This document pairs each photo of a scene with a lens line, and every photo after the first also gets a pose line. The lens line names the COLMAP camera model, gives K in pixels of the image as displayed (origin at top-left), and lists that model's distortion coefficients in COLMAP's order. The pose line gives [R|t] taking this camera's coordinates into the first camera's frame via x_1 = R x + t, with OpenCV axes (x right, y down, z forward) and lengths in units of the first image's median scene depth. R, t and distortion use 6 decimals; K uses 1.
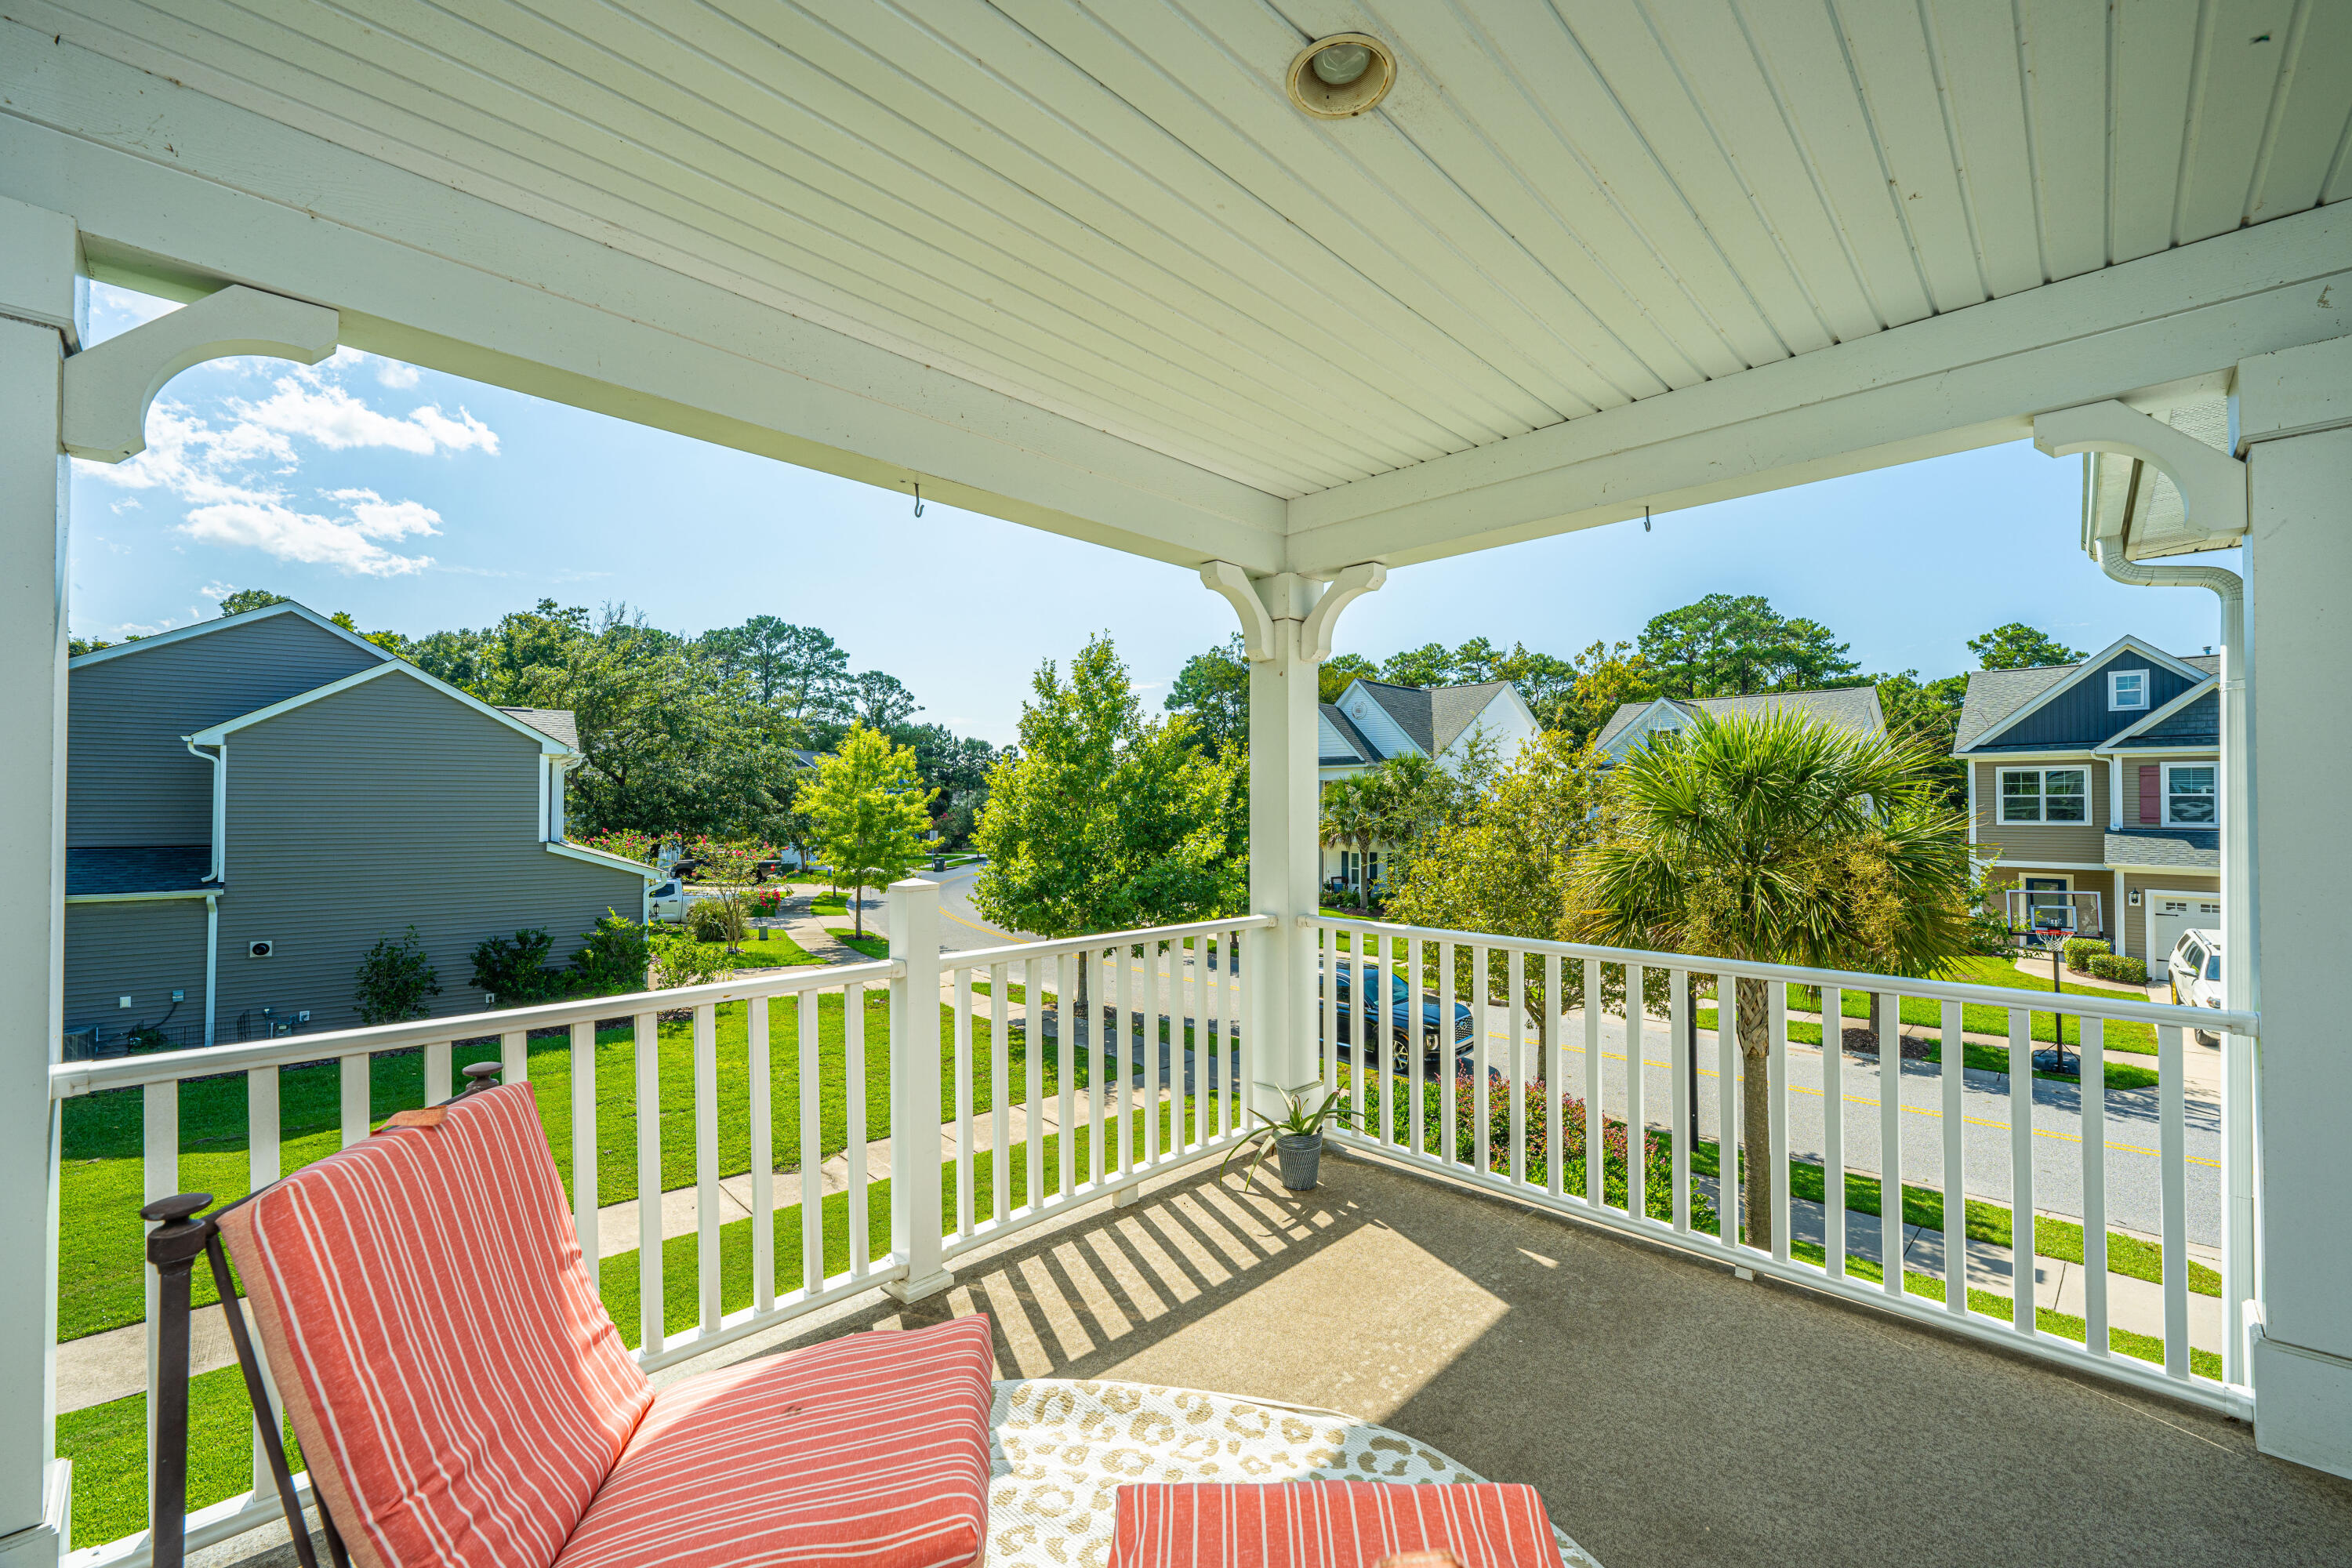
lens RADIAL K [[951.9, 0, 1179.2], [0, 951.9, 803.3], [0, 0, 1]] dist [-0.018377, -0.000081]
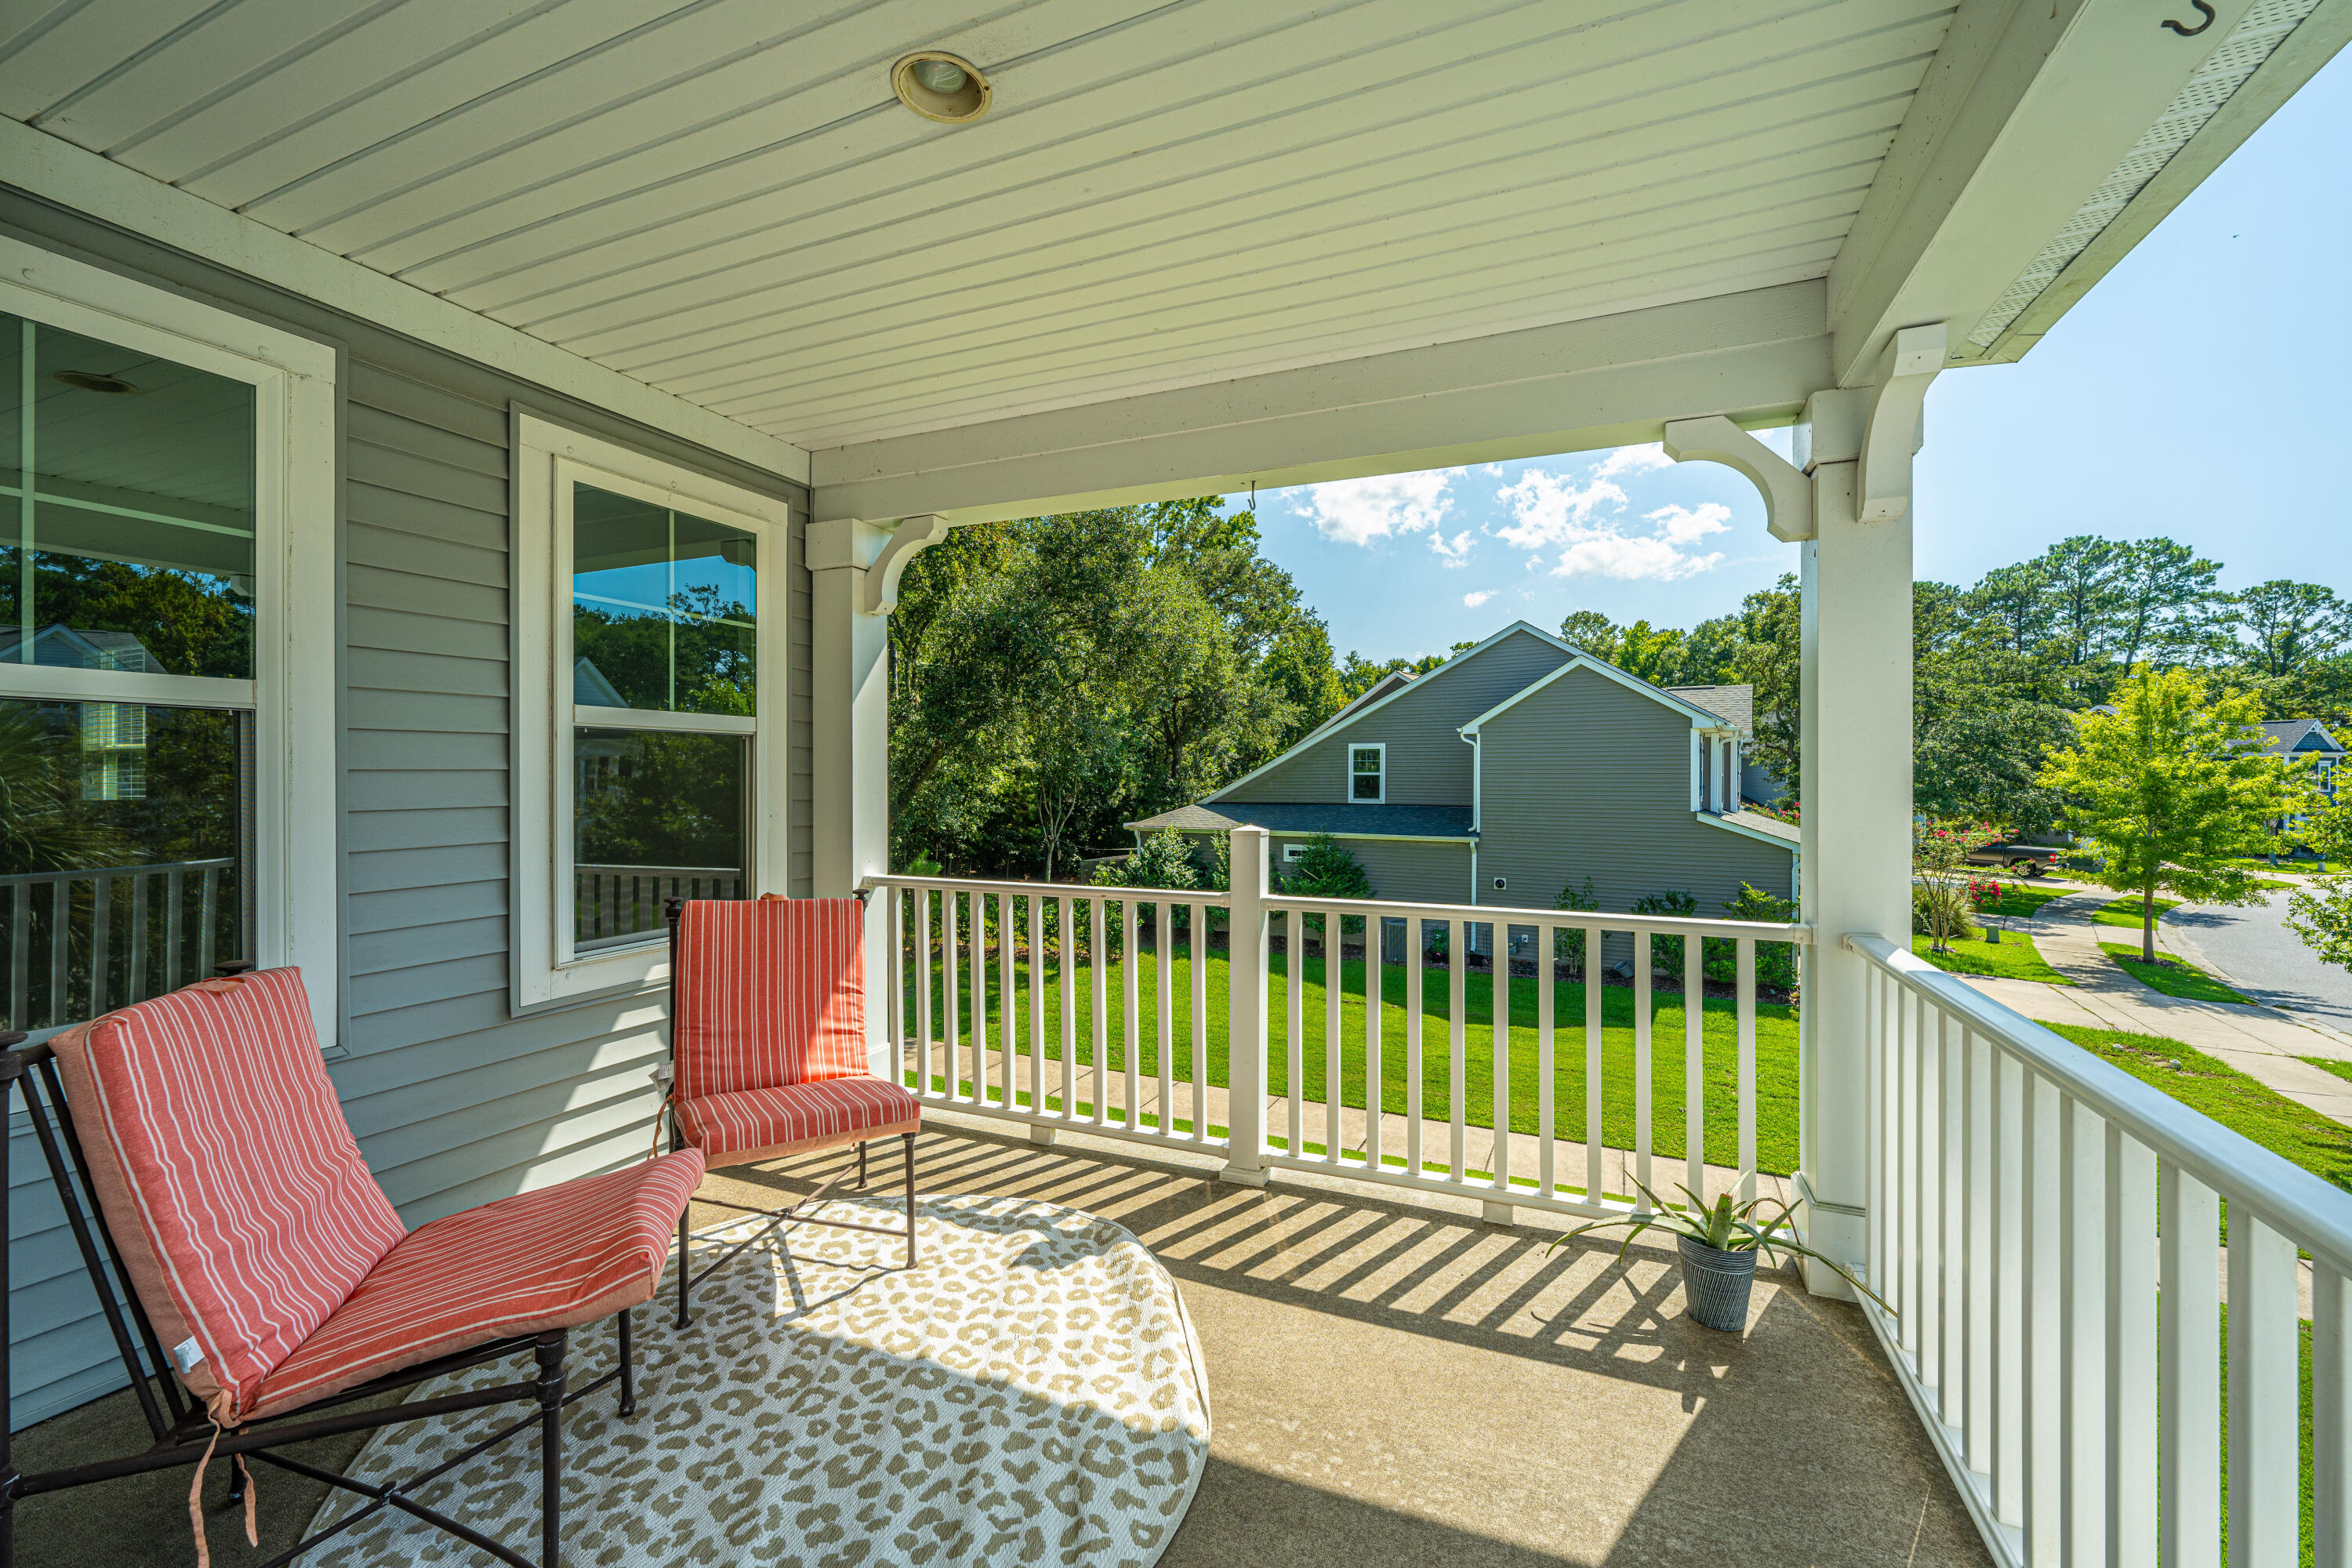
lens RADIAL K [[972.6, 0, 1199.2], [0, 972.6, 784.8], [0, 0, 1]] dist [-0.000539, 0.000225]
pose [[0.354814, 0.006209, -0.934916, 0.100233], [0.000480, 0.999977, 0.006823, 0.001864], [0.934937, -0.002870, 0.354803, 0.062505]]
